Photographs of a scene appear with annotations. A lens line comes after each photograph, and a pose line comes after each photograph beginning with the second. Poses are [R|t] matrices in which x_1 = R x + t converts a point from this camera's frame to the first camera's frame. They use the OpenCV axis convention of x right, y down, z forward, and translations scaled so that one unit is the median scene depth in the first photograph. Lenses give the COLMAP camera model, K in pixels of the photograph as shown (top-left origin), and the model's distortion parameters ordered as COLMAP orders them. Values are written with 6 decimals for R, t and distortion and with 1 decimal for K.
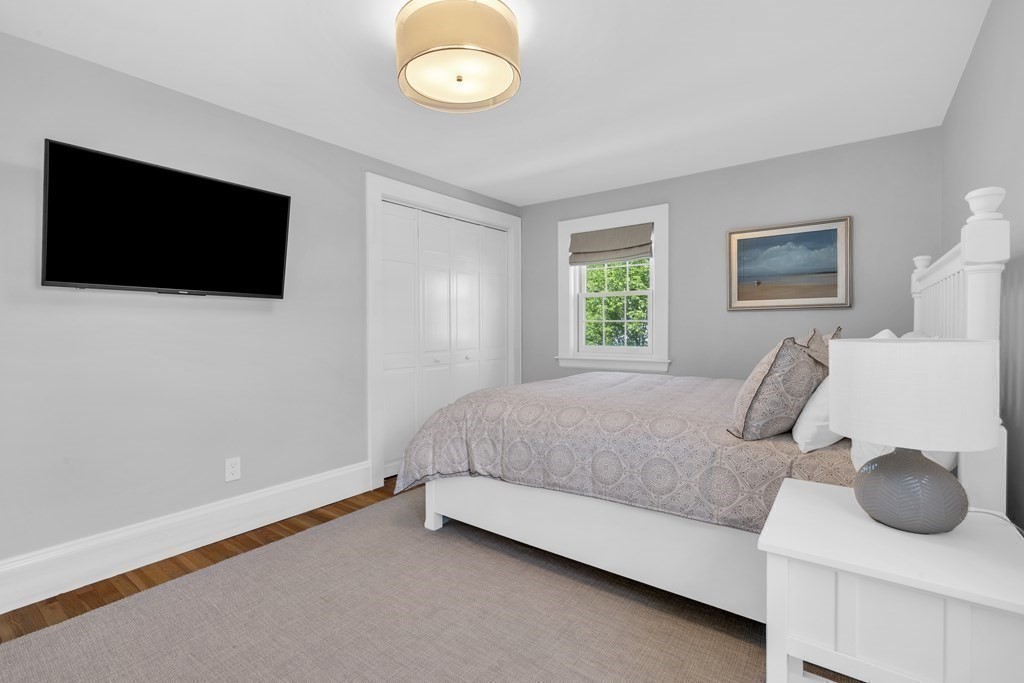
lens RADIAL K [[463.5, 0, 506.0], [0, 463.5, 336.2], [0, 0, 1]] dist [-0.003113, 0.000314]
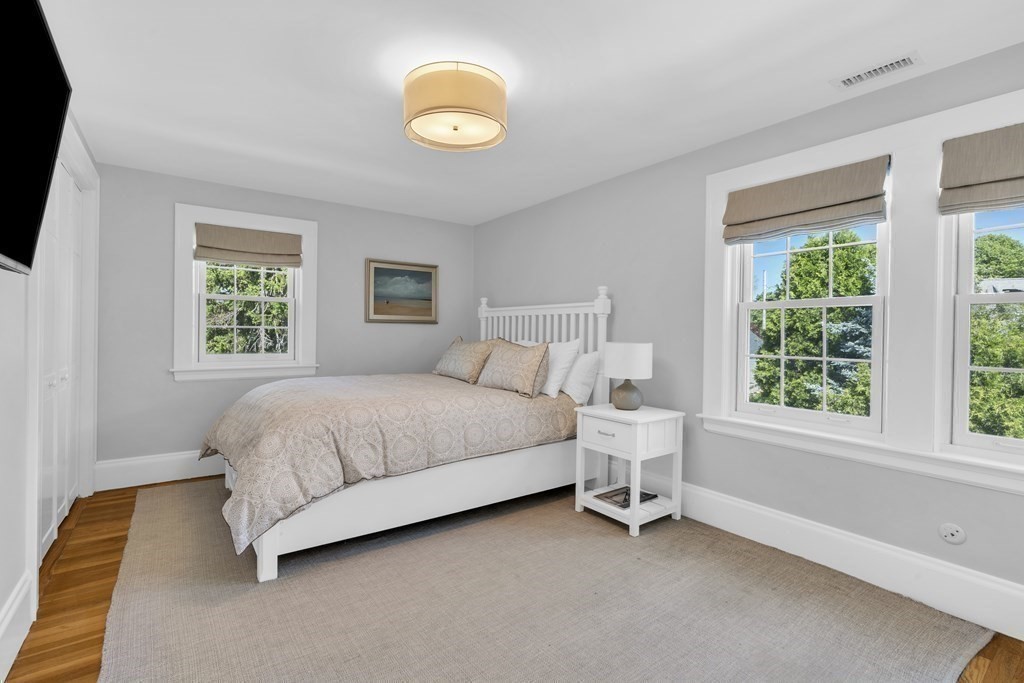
lens RADIAL K [[463.5, 0, 505.7], [0, 463.5, 339.9], [0, 0, 1]] dist [-0.003113, 0.000314]
pose [[0.298117, -0.001723, 0.954528, -0.703740], [0.005541, 0.999985, 0.000074, -0.004814], [-0.954513, 0.005267, 0.298122, 0.305196]]
